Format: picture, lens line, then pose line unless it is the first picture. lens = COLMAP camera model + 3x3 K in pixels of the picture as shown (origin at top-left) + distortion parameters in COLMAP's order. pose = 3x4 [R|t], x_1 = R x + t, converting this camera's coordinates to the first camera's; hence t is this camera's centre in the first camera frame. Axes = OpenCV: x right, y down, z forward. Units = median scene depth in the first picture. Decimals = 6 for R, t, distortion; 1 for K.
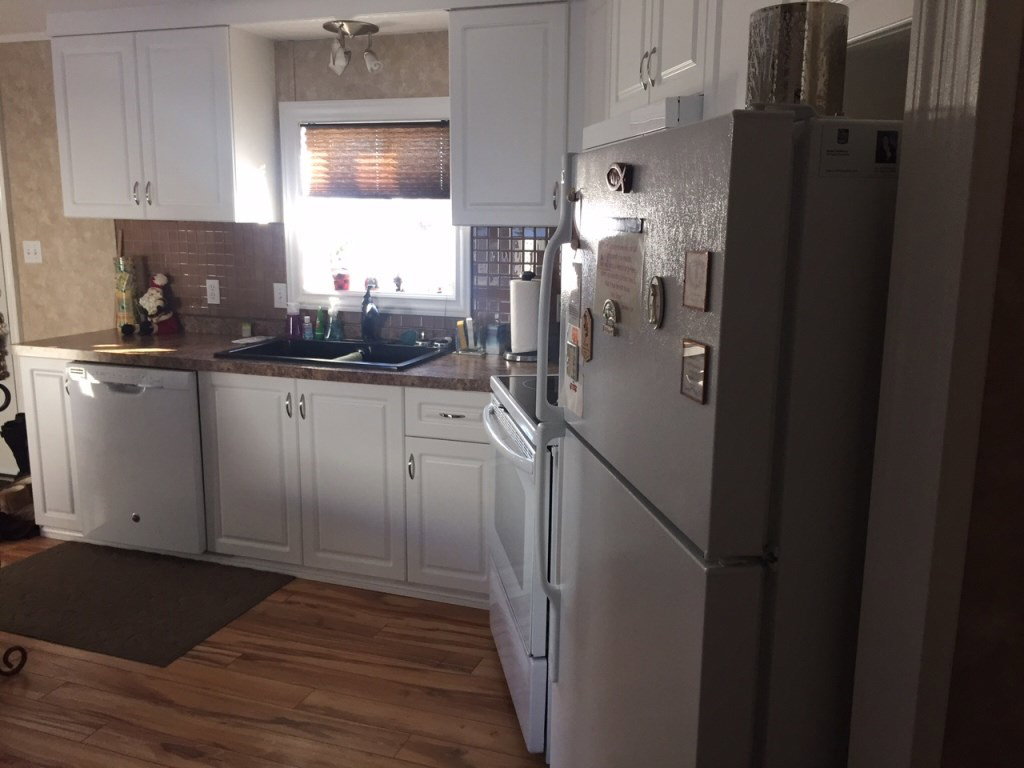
lens RADIAL K [[874.9, 0, 516.7], [0, 874.9, 381.8], [0, 0, 1]] dist [0.079533, -0.094298]
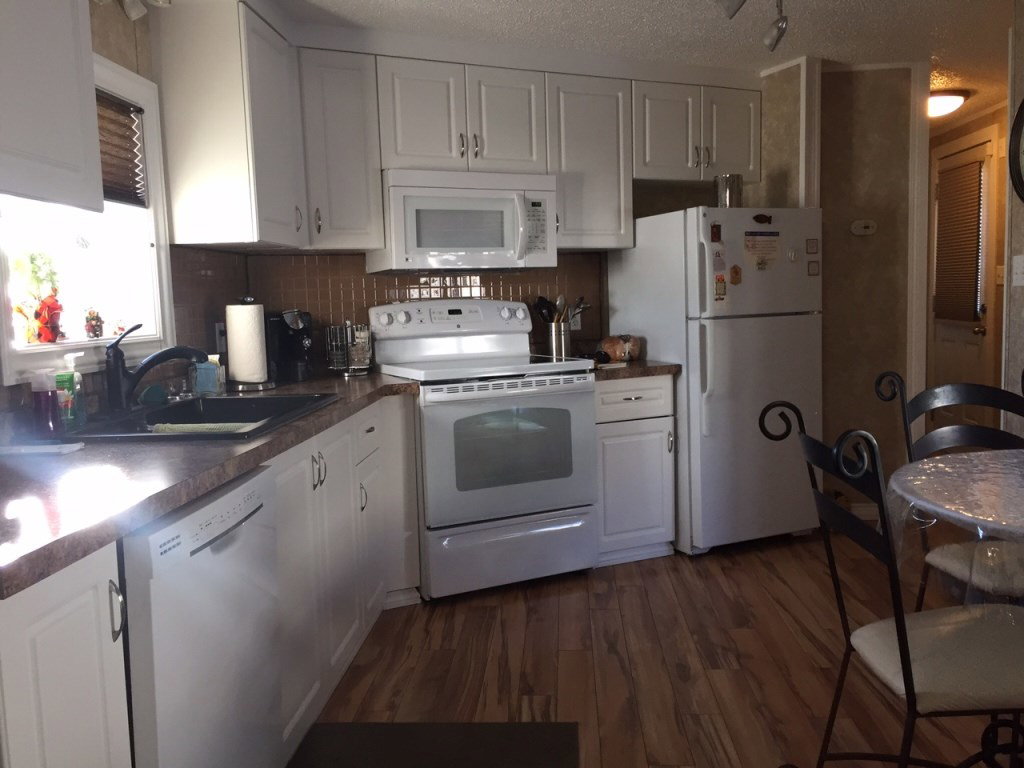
lens RADIAL K [[874.9, 0, 509.1], [0, 874.9, 381.6], [0, 0, 1]] dist [0.079533, -0.094298]
pose [[-0.266696, -0.083628, 0.960146, -1.142756], [0.223732, 0.963642, 0.146077, -0.131436], [-0.937453, 0.253773, -0.238290, 1.153306]]
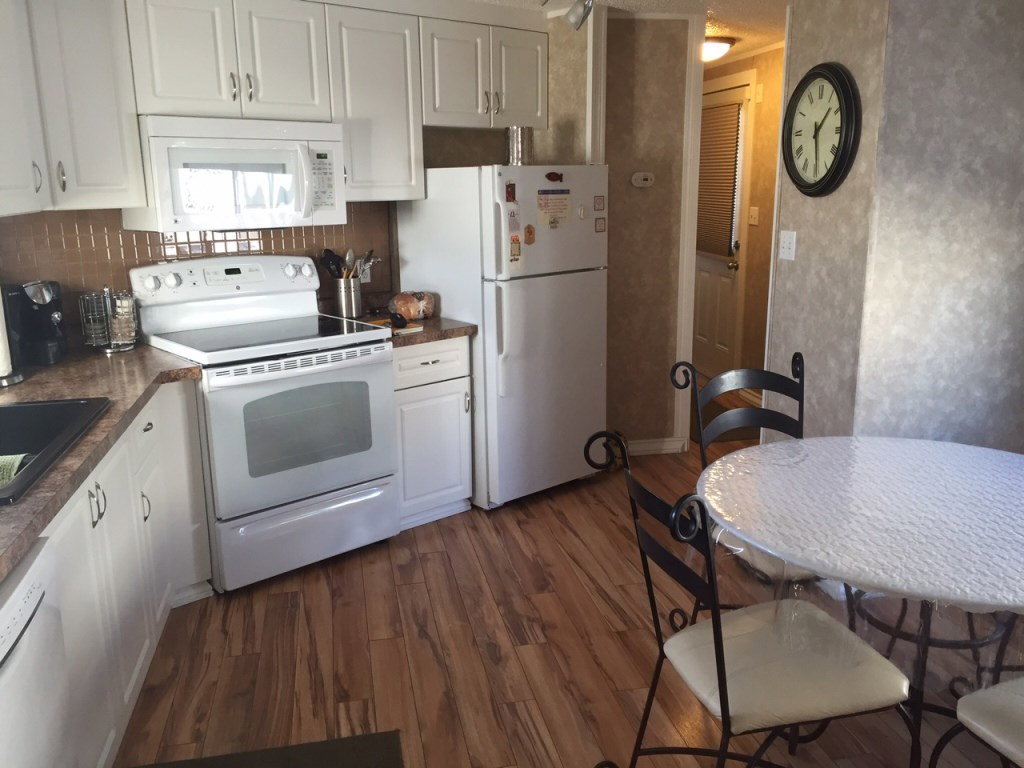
lens RADIAL K [[874.9, 0, 510.2], [0, 874.9, 382.6], [0, 0, 1]] dist [0.079533, -0.094298]
pose [[-0.512846, -0.192923, 0.836522, -1.074777], [0.183141, 0.927404, 0.326161, -0.241929], [-0.838718, 0.320471, -0.440283, 1.149621]]
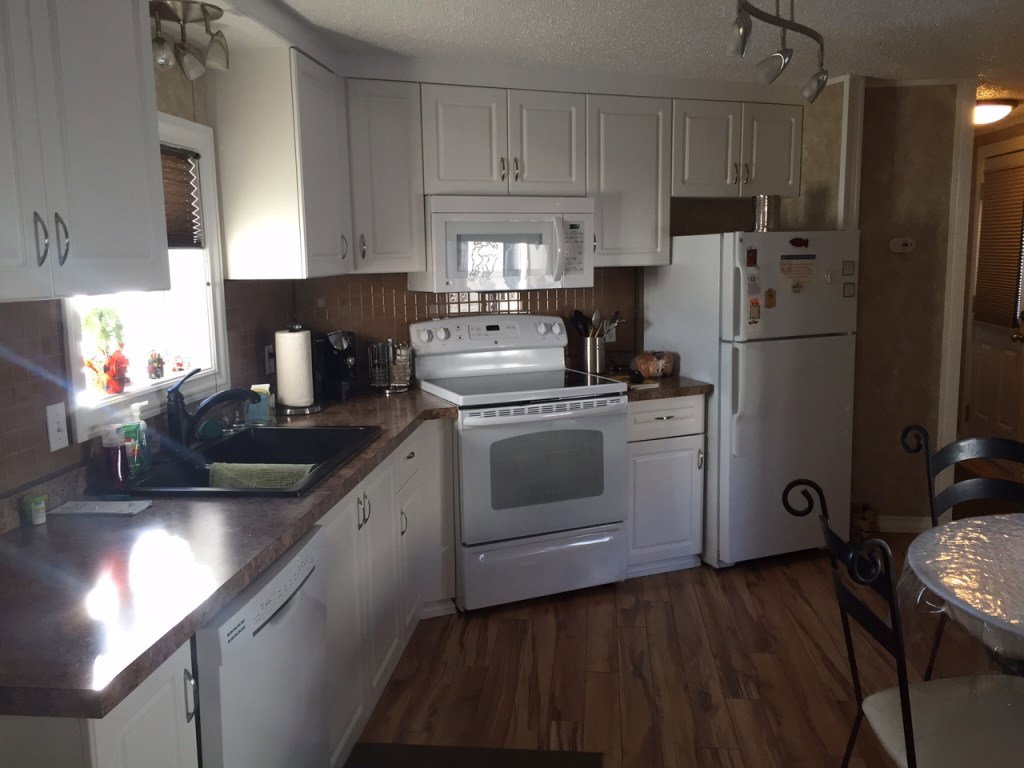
lens RADIAL K [[874.9, 0, 508.4], [0, 874.9, 380.9], [0, 0, 1]] dist [0.079533, -0.094298]
pose [[-0.226713, -0.140011, 0.963845, -1.169839], [0.211479, 0.958927, 0.189040, -0.231880], [-0.950725, 0.246691, -0.187792, 1.140318]]
